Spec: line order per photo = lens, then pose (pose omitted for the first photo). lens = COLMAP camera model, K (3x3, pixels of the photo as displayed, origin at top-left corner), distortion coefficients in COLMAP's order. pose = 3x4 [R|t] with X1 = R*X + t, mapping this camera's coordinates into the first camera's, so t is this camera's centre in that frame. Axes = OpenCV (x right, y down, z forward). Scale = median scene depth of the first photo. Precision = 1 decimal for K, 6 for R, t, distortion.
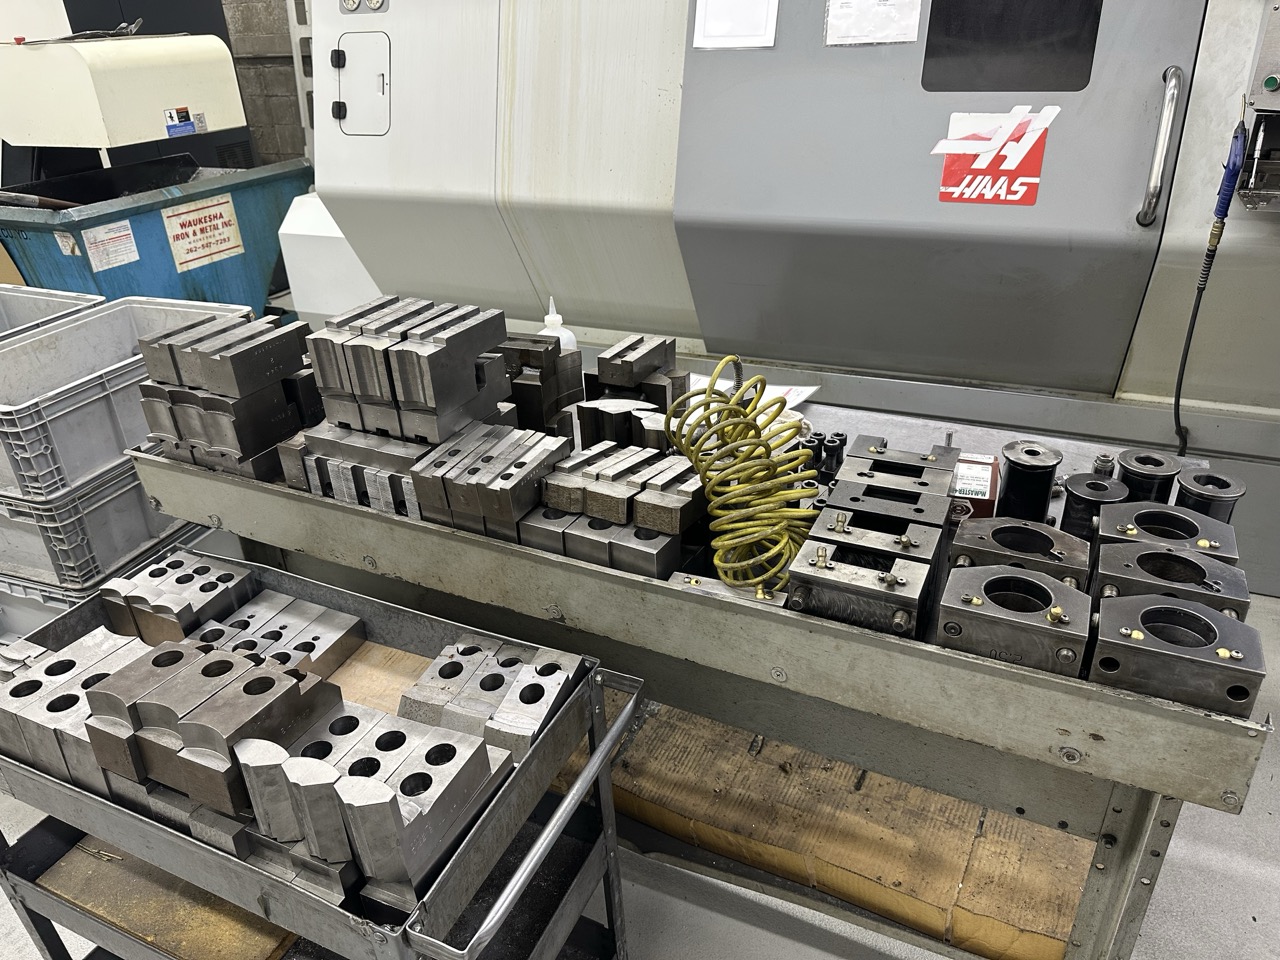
lens RADIAL K [[902.2, 0, 639.5], [0, 902.2, 472.0], [0, 0, 1]] dist [0.034666, -0.049100]
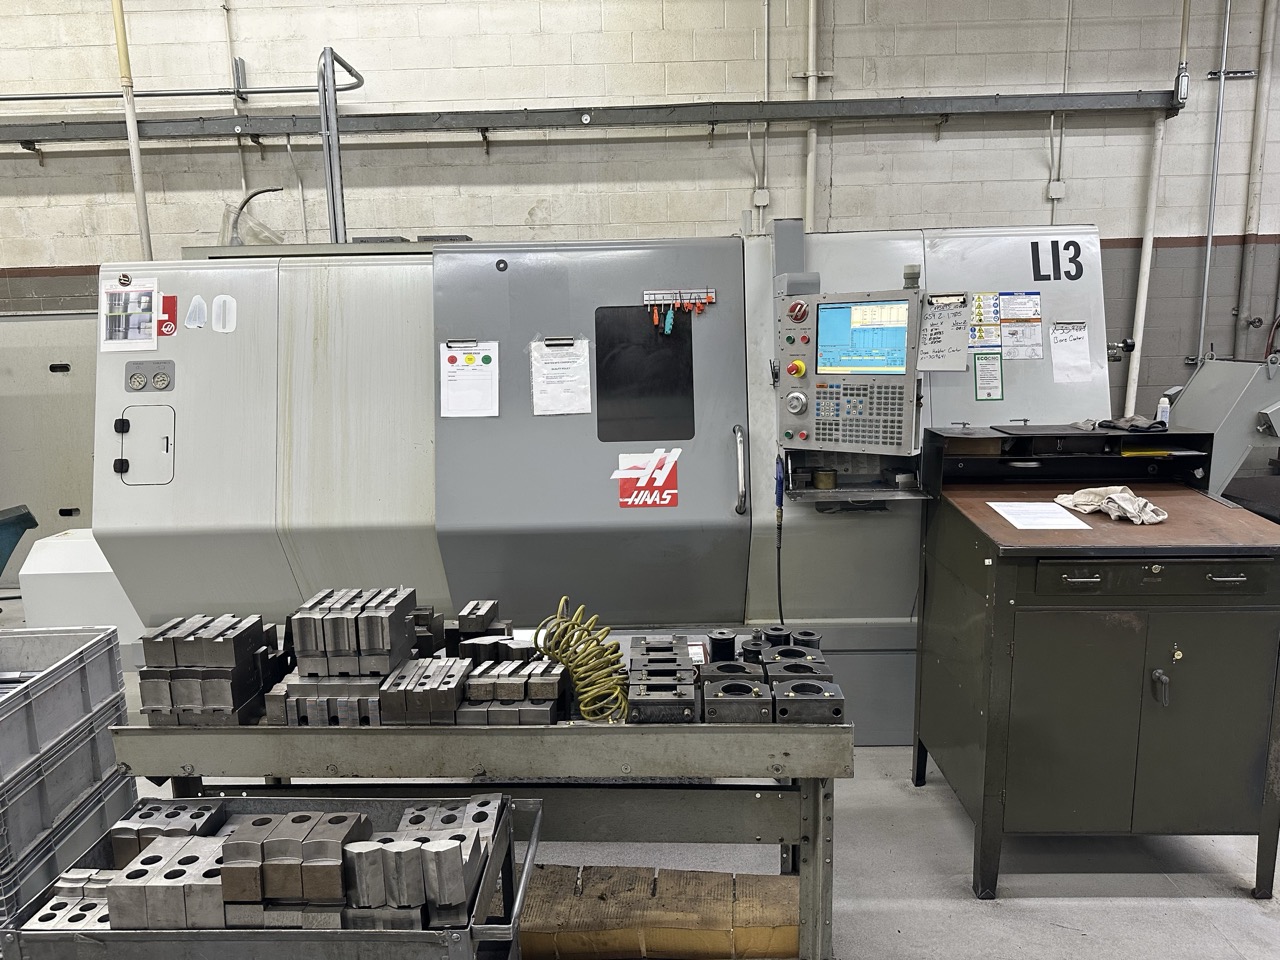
lens RADIAL K [[893.7, 0, 640.0], [0, 893.7, 480.0], [0, 0, 1]] dist [0.142618, -0.258335]
pose [[0.918172, -0.050232, 0.392986, -0.419467], [0.173547, 0.942693, -0.284977, 0.173523], [-0.356150, 0.329859, 0.874271, -0.640258]]
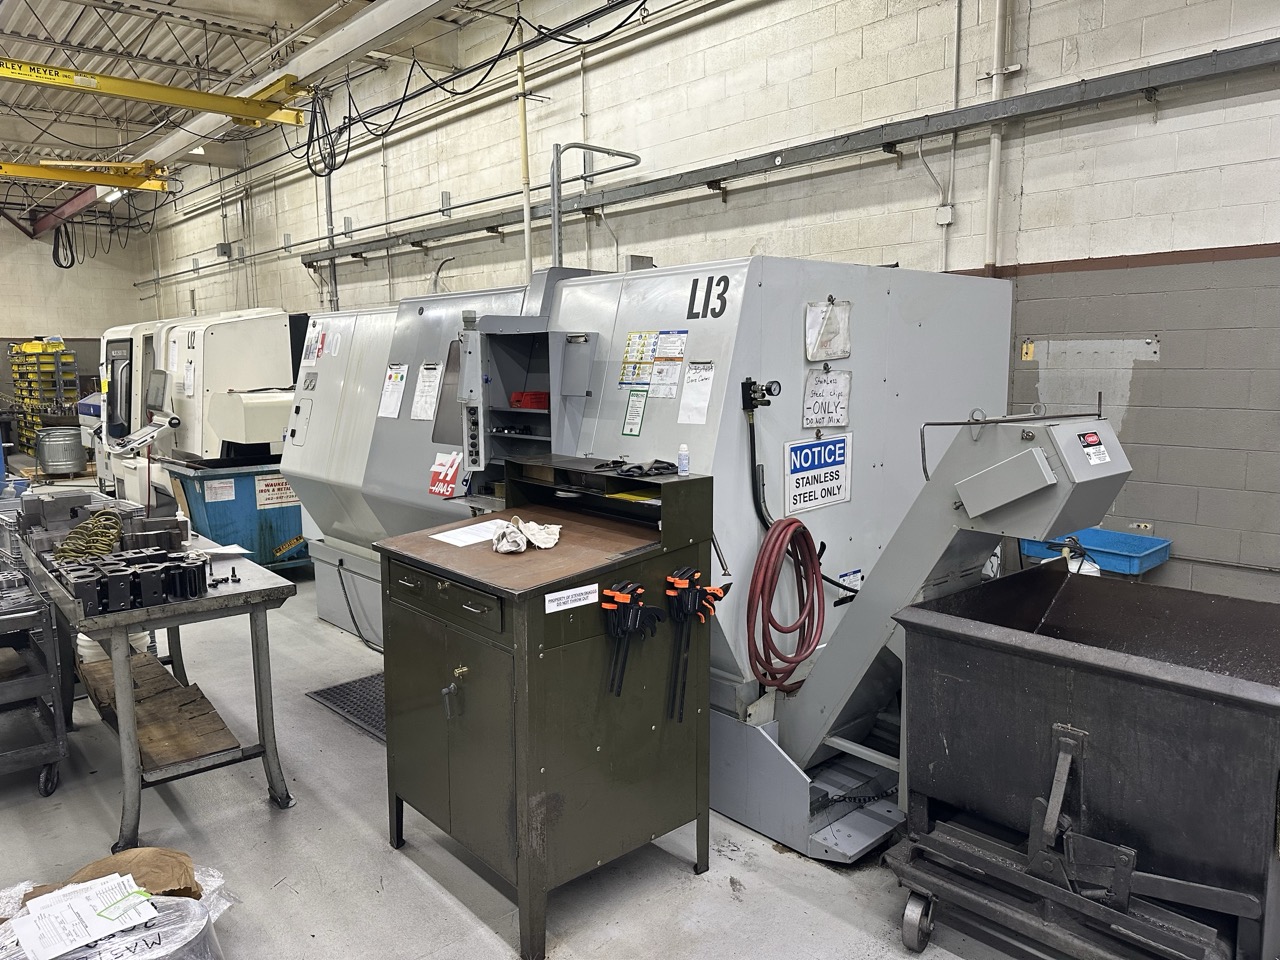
lens RADIAL K [[904.9, 0, 655.5], [0, 904.9, 483.2], [0, 0, 1]] dist [0.101408, -0.153364]
pose [[0.913638, 0.085245, -0.397490, 2.860853], [-0.211856, 0.934339, -0.286579, 0.278025], [0.346961, 0.346040, 0.871708, -1.076153]]
